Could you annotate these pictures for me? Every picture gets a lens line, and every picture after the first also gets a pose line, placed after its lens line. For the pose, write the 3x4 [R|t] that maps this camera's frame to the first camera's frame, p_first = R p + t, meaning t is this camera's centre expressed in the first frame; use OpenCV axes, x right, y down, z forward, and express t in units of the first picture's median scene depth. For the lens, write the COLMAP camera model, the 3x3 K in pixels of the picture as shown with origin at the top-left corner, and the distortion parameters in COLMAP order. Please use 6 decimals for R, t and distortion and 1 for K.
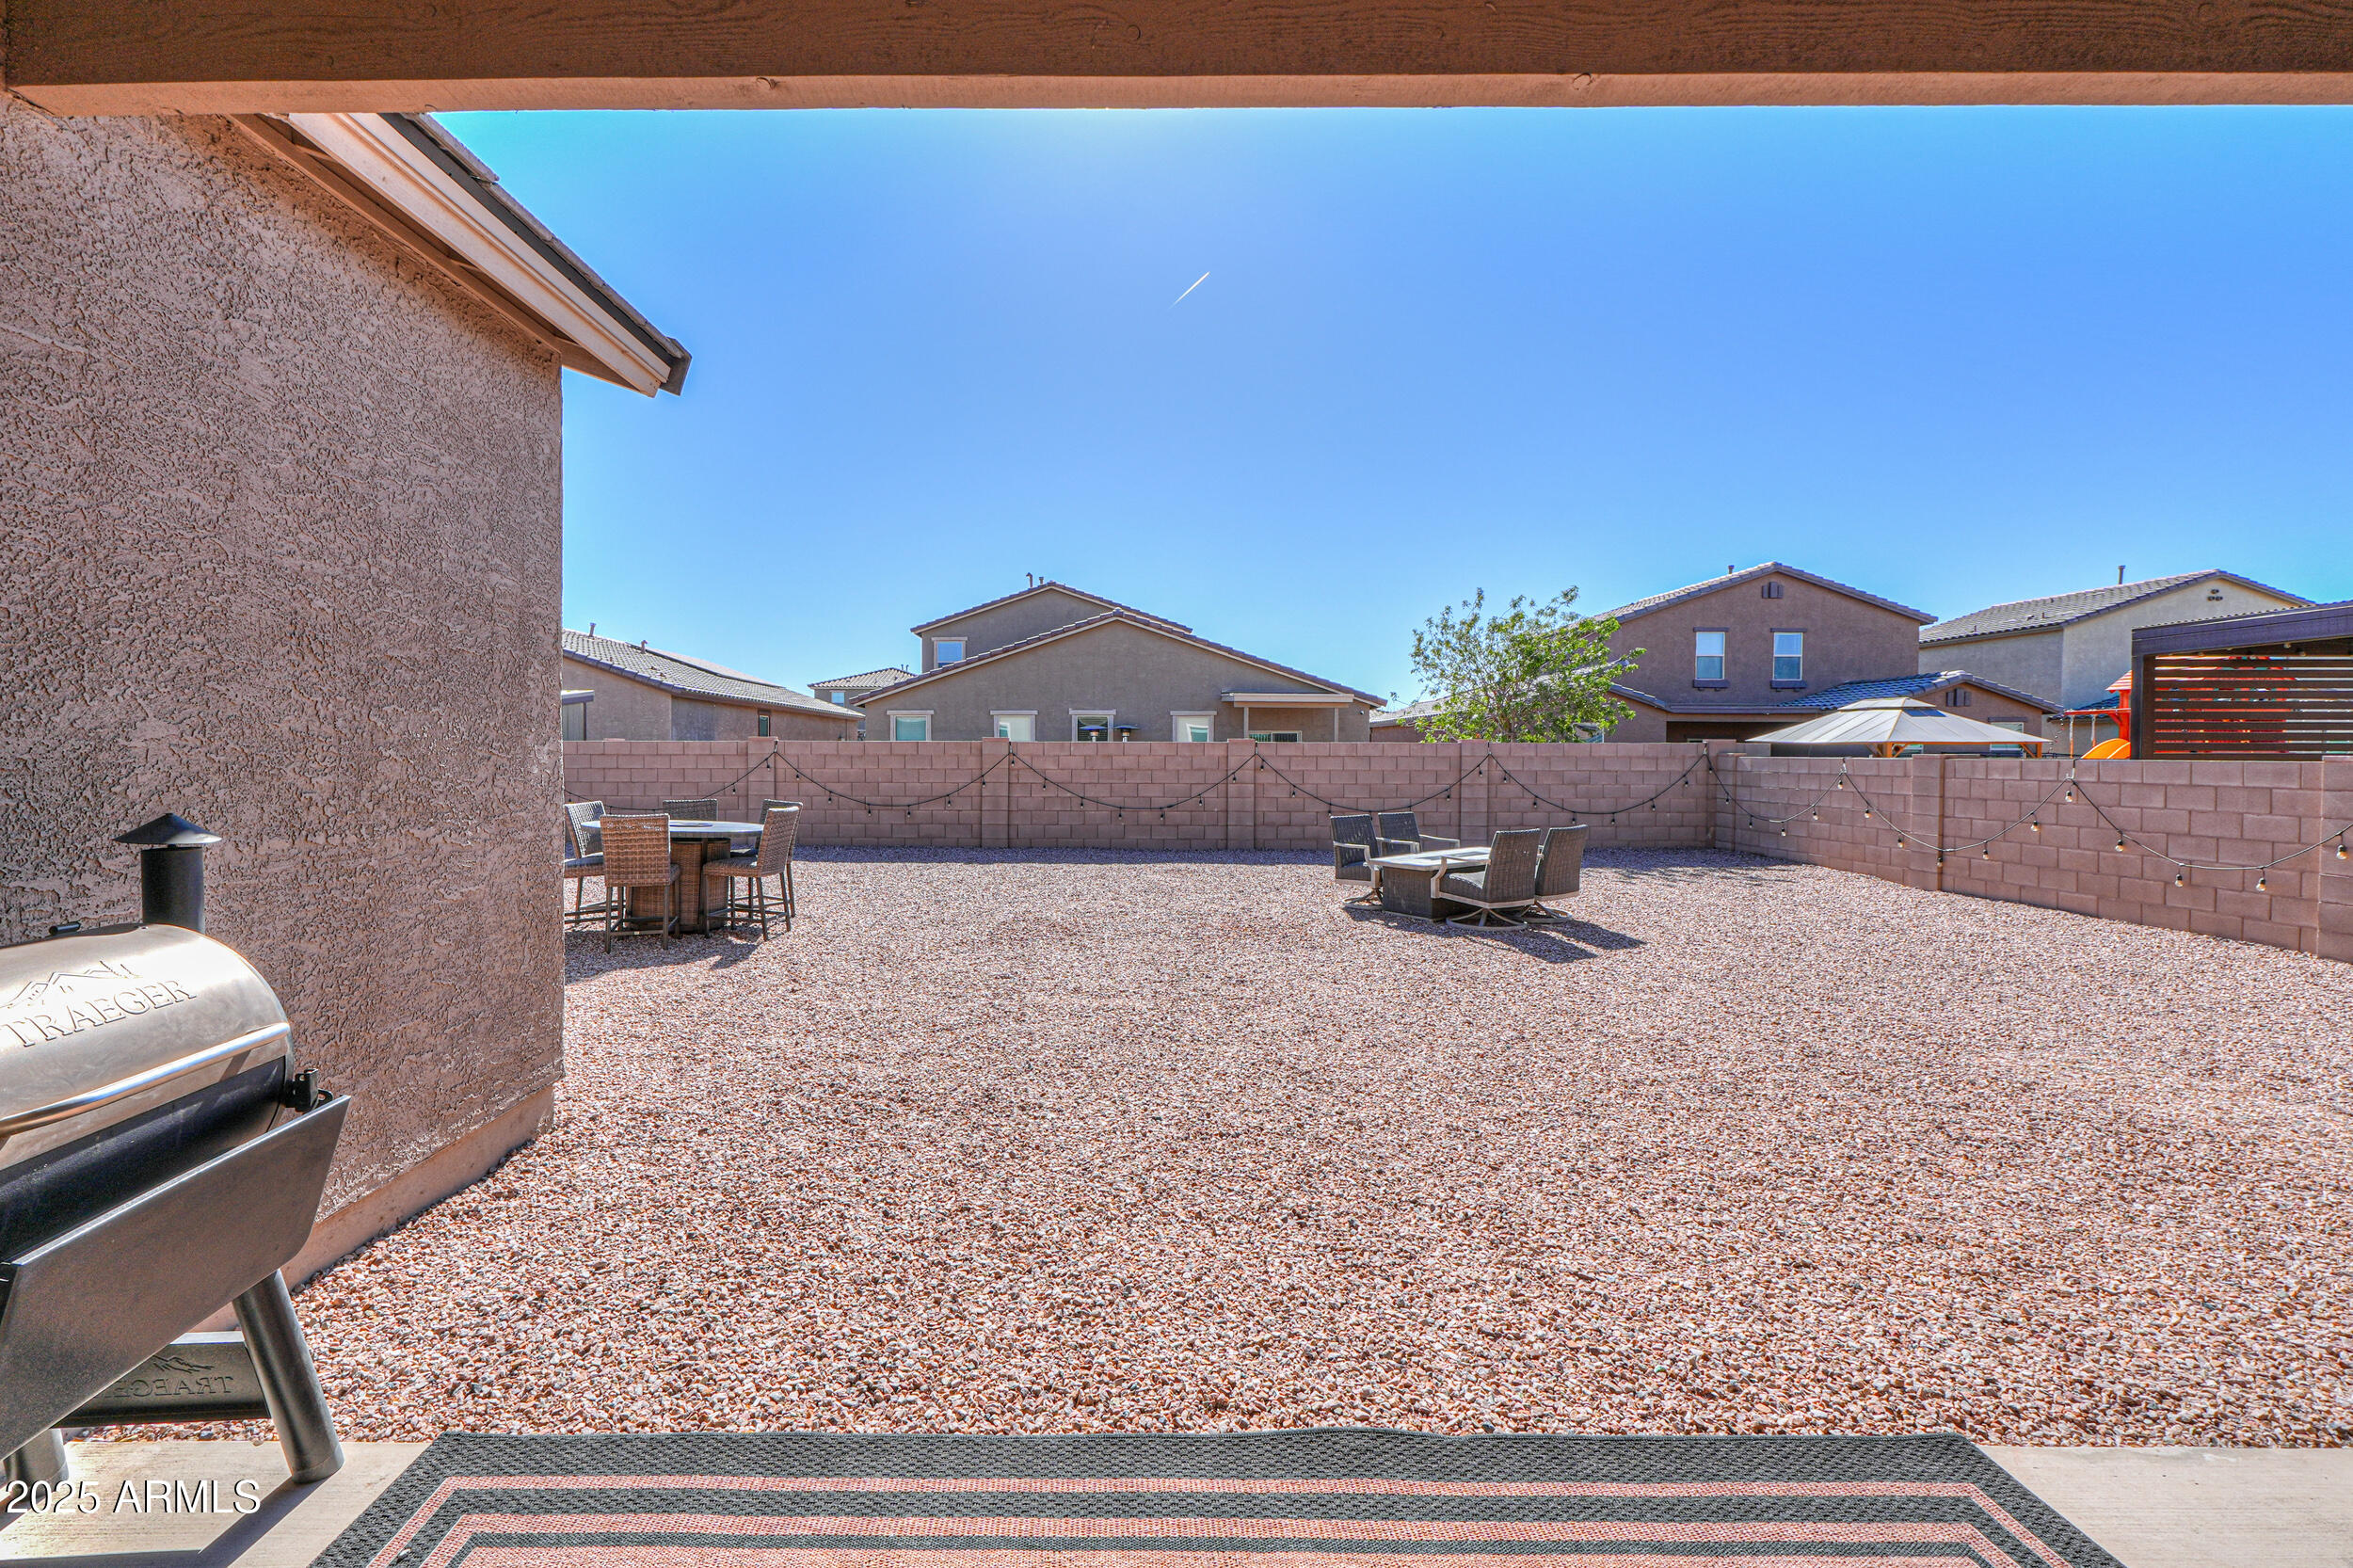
lens RADIAL K [[1010.2, 0, 1116.9], [0, 1010.2, 782.4], [0, 0, 1]] dist [0.001650, 0.000303]
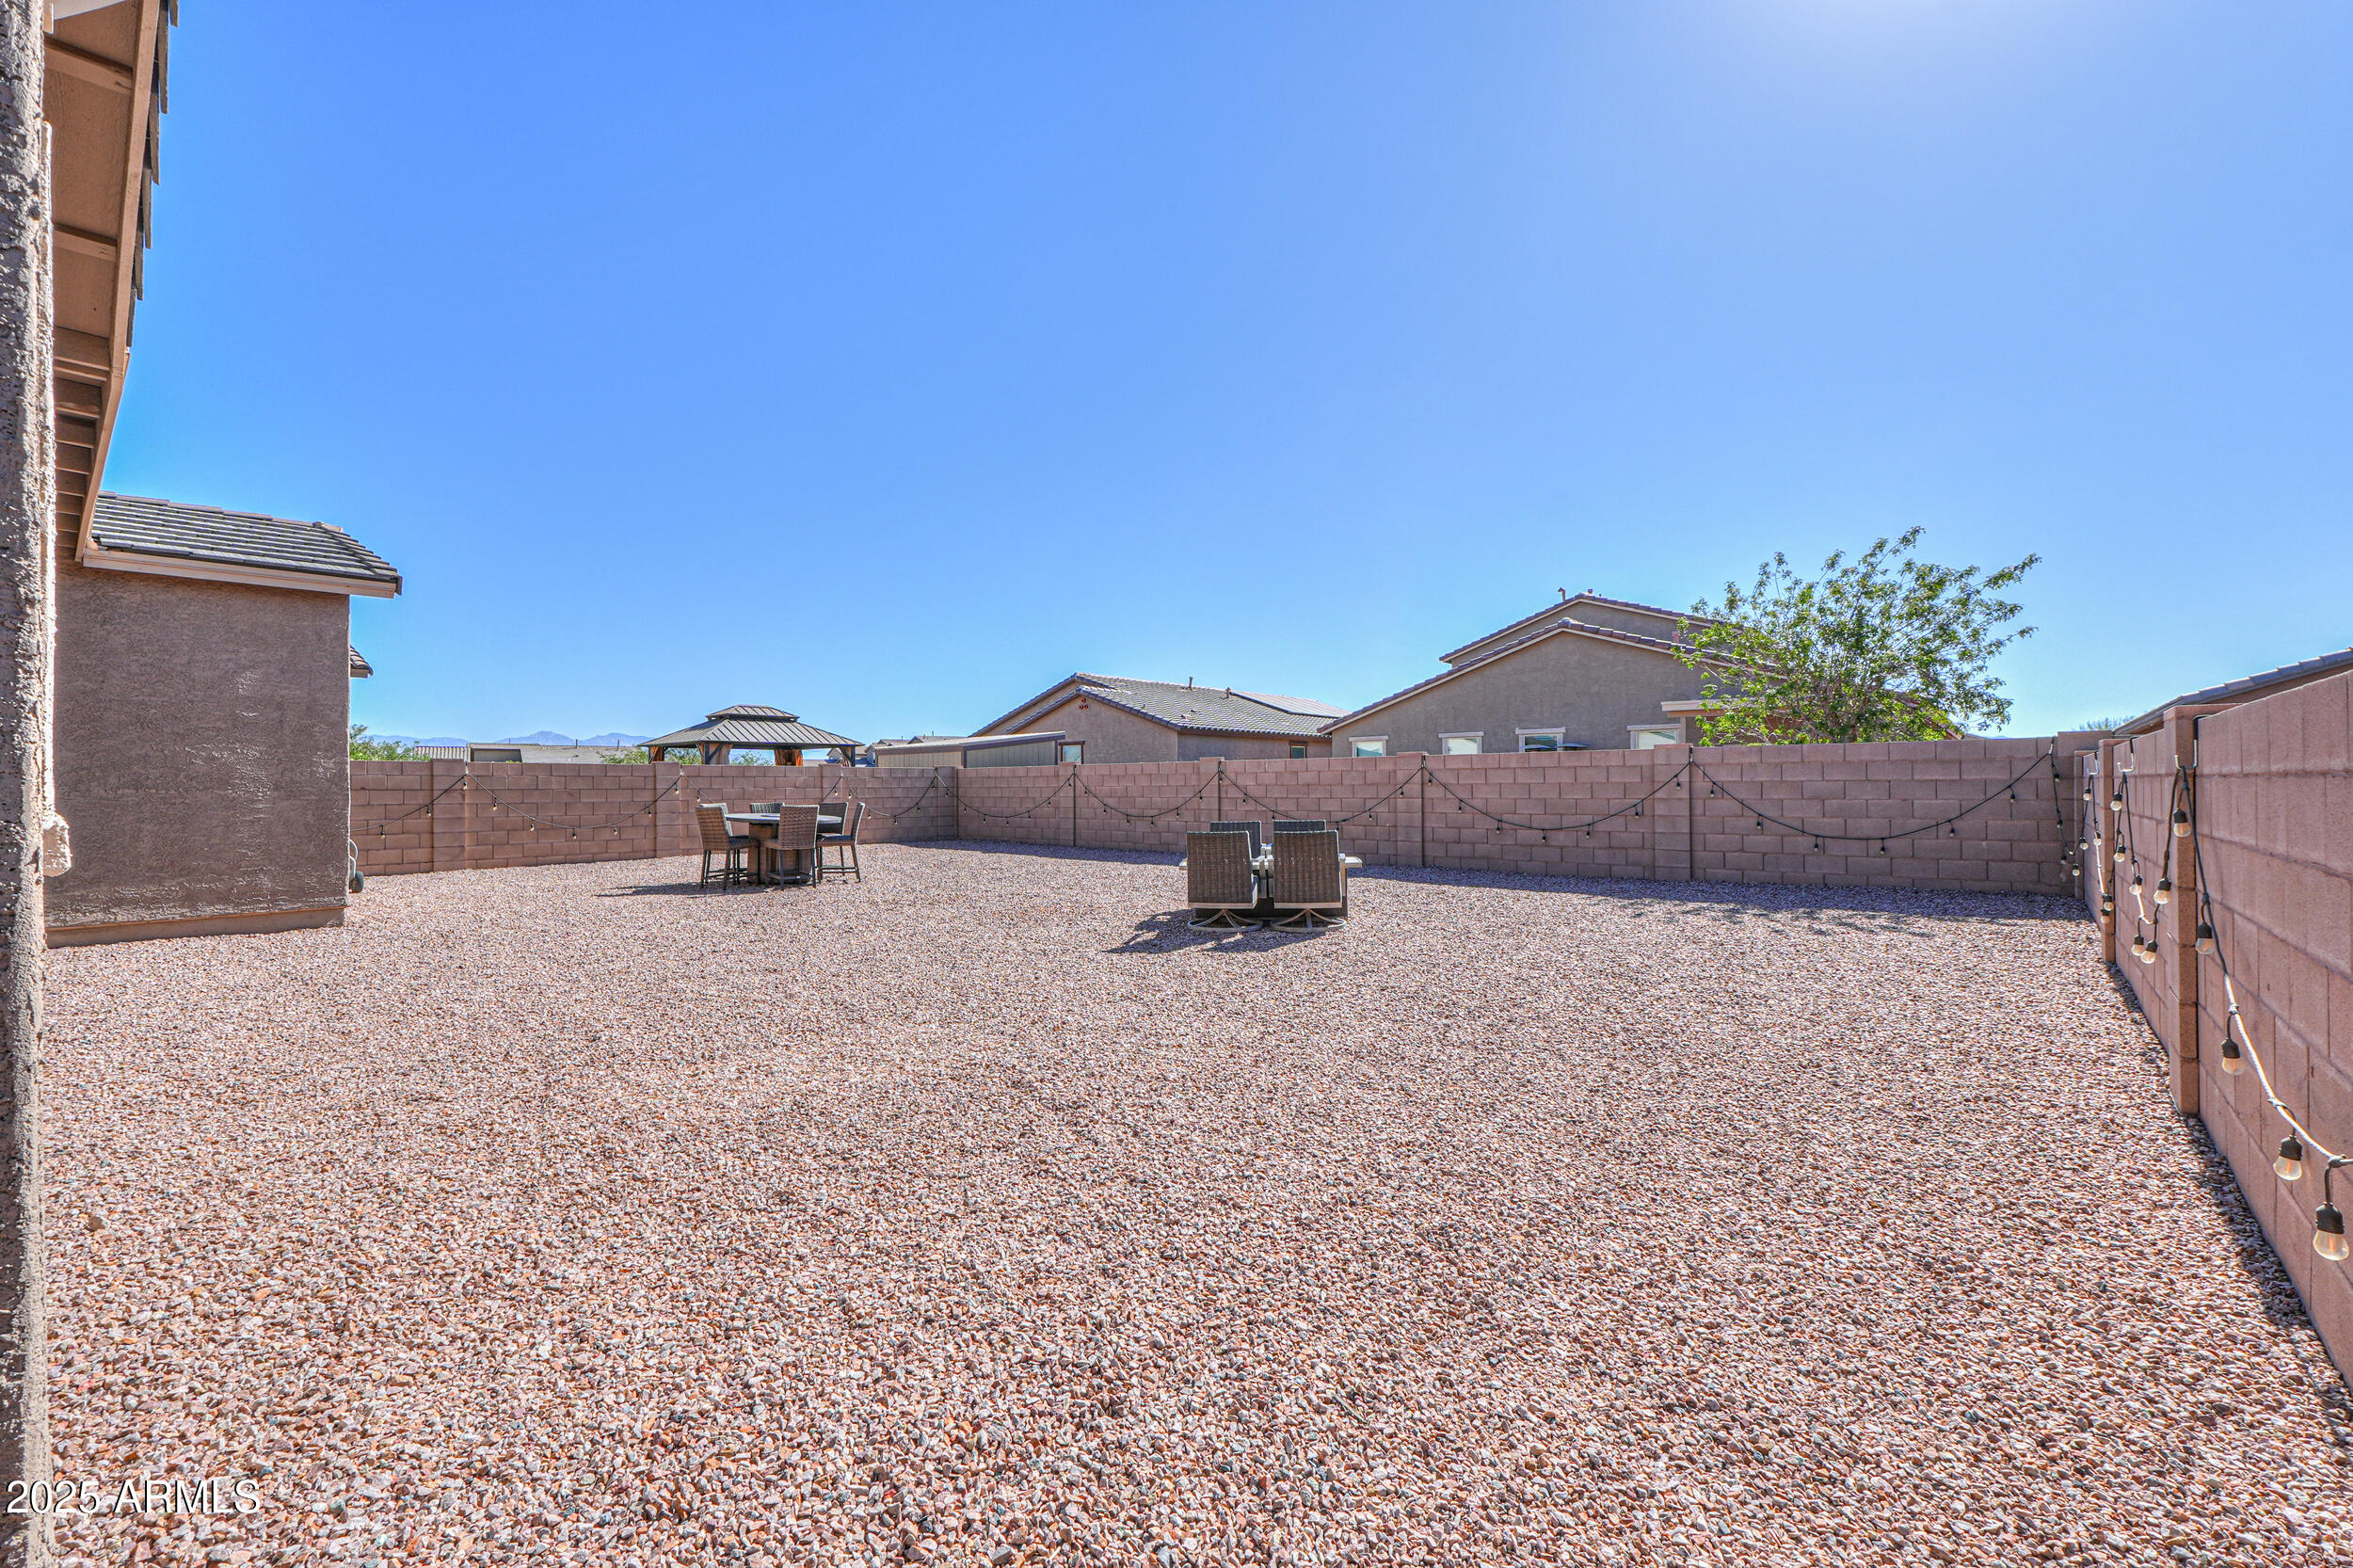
lens RADIAL K [[990.5, 0, 1176.5], [0, 990.5, 784.0], [0, 0, 1]] dist [-0.003270, -0.000042]
pose [[0.759787, -0.009968, -0.650096, 0.571811], [-0.008712, 0.999637, -0.025509, 0.013832], [0.650114, 0.025045, 0.759424, 0.129573]]
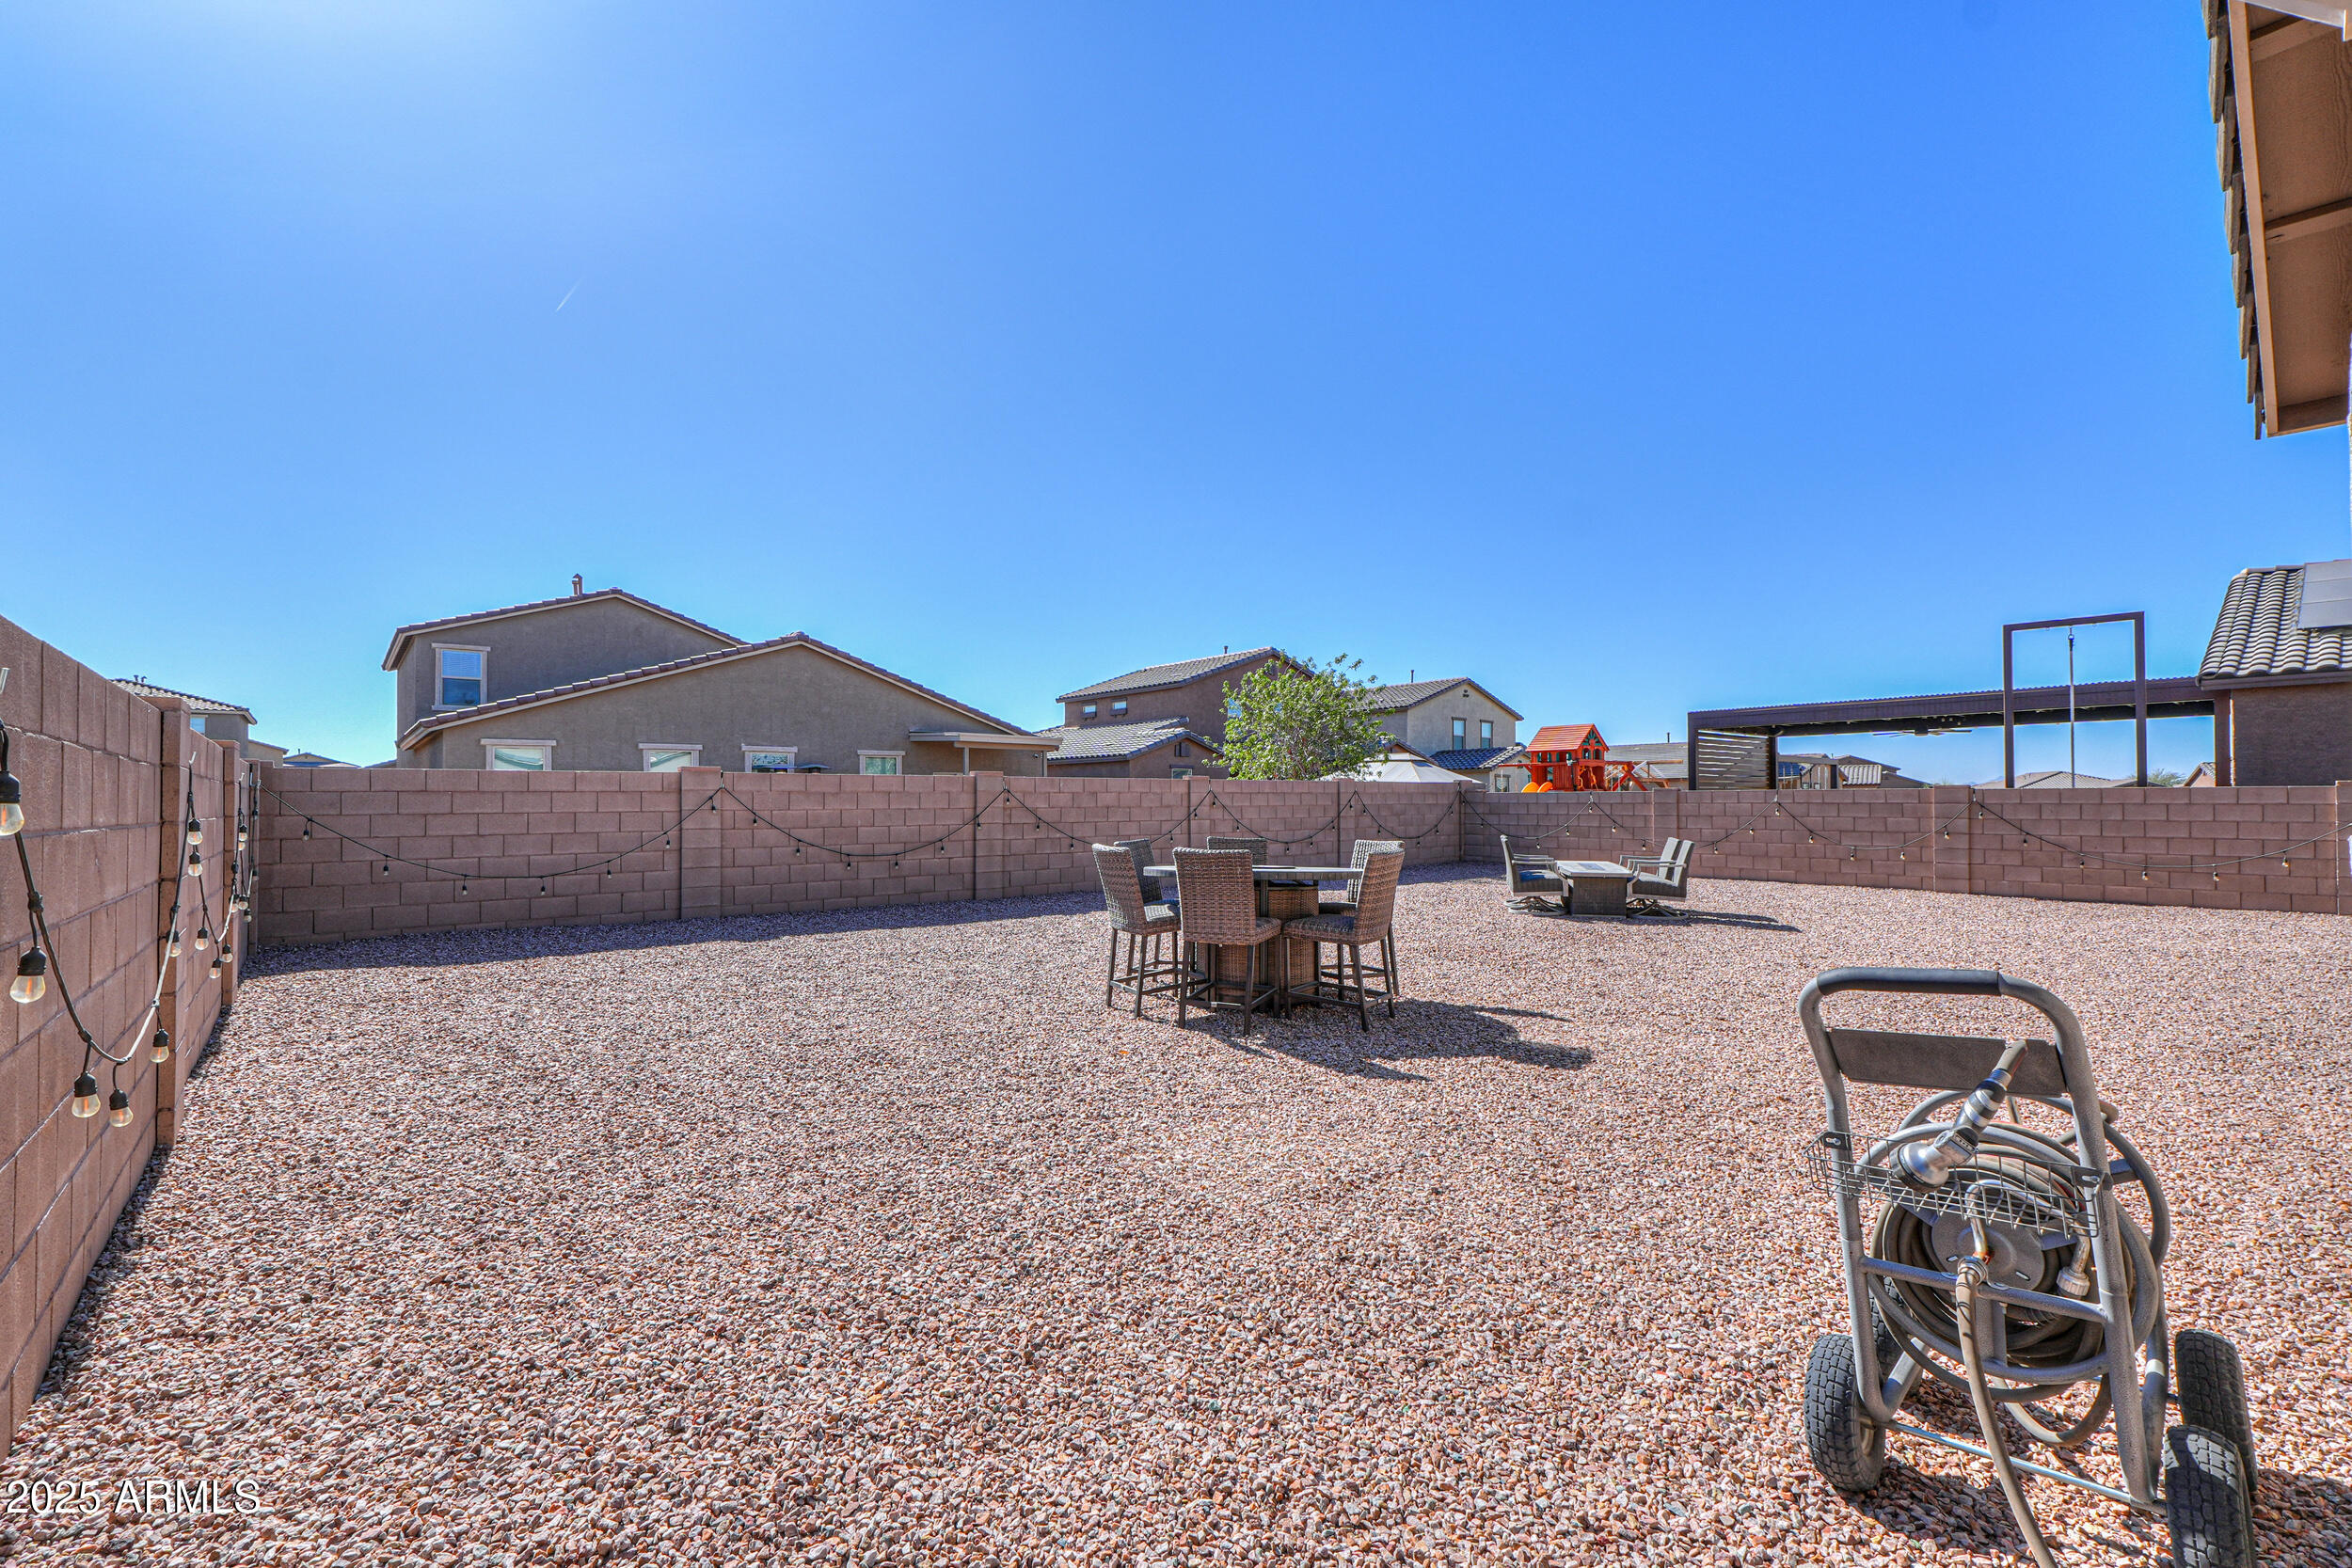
lens RADIAL K [[990.0, 0, 1176.0], [0, 990.0, 784.0], [0, 0, 1]] dist [-0.003270, -0.000042]
pose [[0.767420, 0.003893, 0.641133, -0.539363], [0.025955, 0.998973, -0.037133, 0.001842], [-0.640619, 0.045137, 0.766531, 0.243342]]
